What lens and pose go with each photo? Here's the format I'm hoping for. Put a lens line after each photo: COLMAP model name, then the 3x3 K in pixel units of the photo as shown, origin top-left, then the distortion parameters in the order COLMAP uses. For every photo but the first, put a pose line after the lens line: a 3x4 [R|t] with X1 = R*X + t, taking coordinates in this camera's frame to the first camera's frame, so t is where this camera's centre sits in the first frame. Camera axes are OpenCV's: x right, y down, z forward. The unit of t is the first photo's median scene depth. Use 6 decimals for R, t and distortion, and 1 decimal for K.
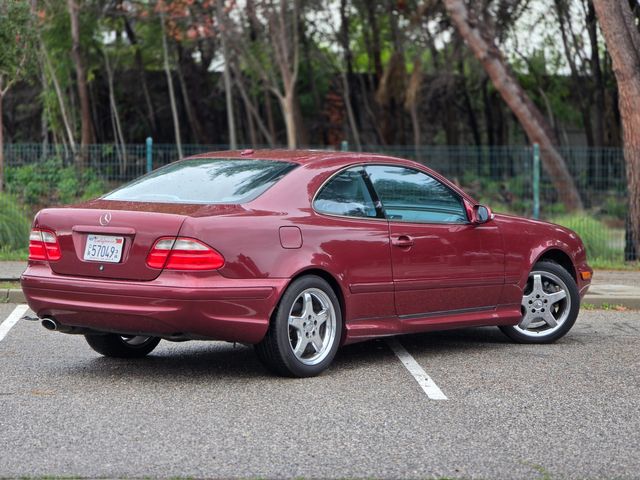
lens RADIAL K [[2113.1, 0, 320.0], [0, 2113.1, 240.0], [0, 0, 1]] dist [0.246740, 0.529257]
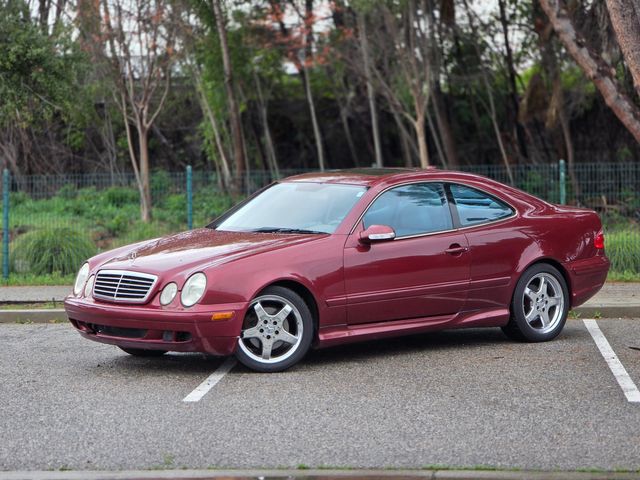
lens RADIAL K [[2113.1, 0, 320.0], [0, 2113.1, 240.0], [0, 0, 1]] dist [0.246740, 0.529257]
pose [[0.990379, -0.023249, -0.136414, 0.125653], [0.021700, 0.999682, -0.012826, 0.003592], [0.136668, 0.009743, 0.990569, -0.031851]]
